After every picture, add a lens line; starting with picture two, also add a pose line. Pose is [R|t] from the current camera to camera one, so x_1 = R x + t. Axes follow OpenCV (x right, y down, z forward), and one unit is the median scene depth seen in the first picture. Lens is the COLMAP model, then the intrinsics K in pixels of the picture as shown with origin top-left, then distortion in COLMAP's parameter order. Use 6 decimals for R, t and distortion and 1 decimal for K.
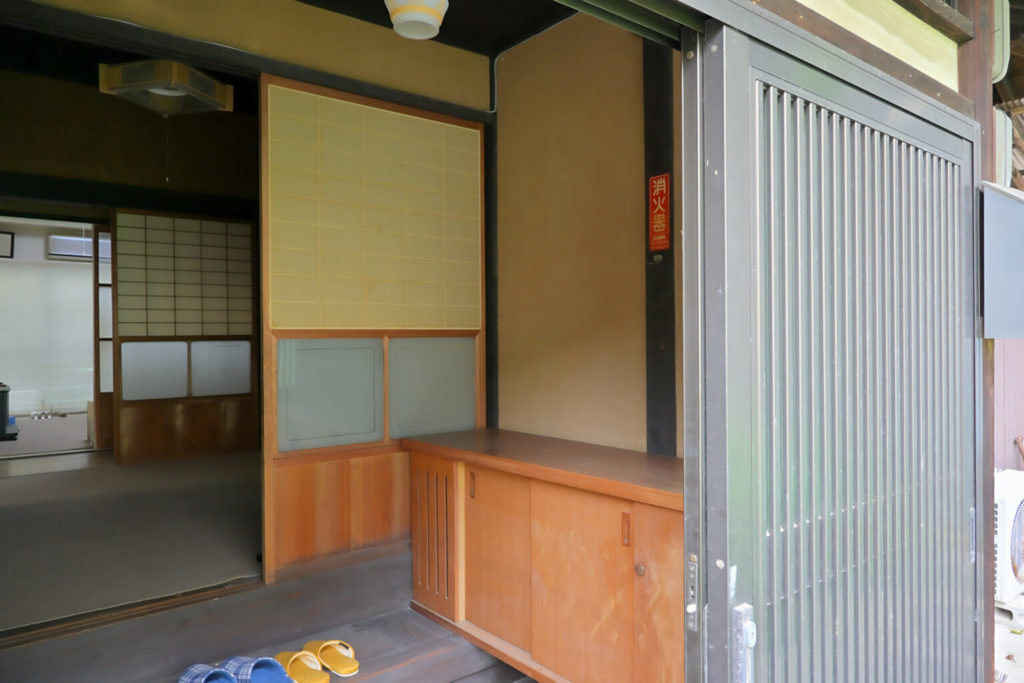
lens RADIAL K [[690.7, 0, 514.2], [0, 690.7, 338.0], [0, 0, 1]] dist [-0.009482, -0.006450]
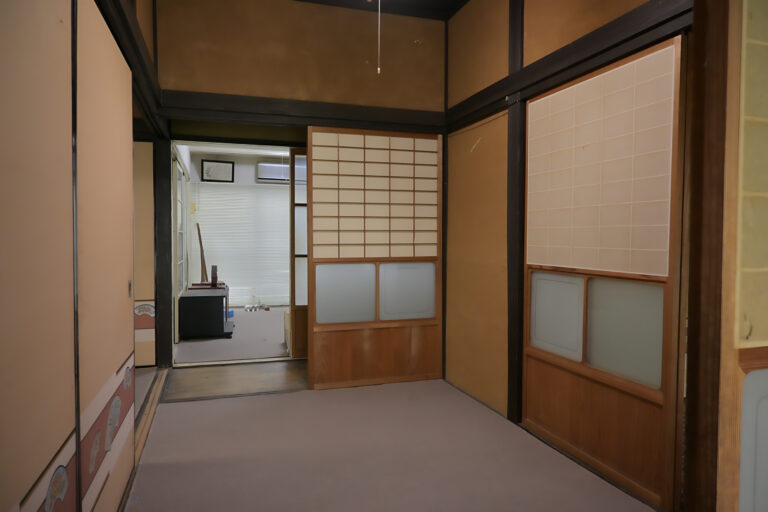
lens RADIAL K [[518.0, 0, 382.8], [0, 518.0, 256.0], [0, 0, 1]] dist [-0.009482, -0.006450]
pose [[0.932919, 0.027507, -0.359035, -0.186681], [-0.015488, 0.999221, 0.036308, -0.029552], [0.359753, -0.028312, 0.932618, 0.297918]]
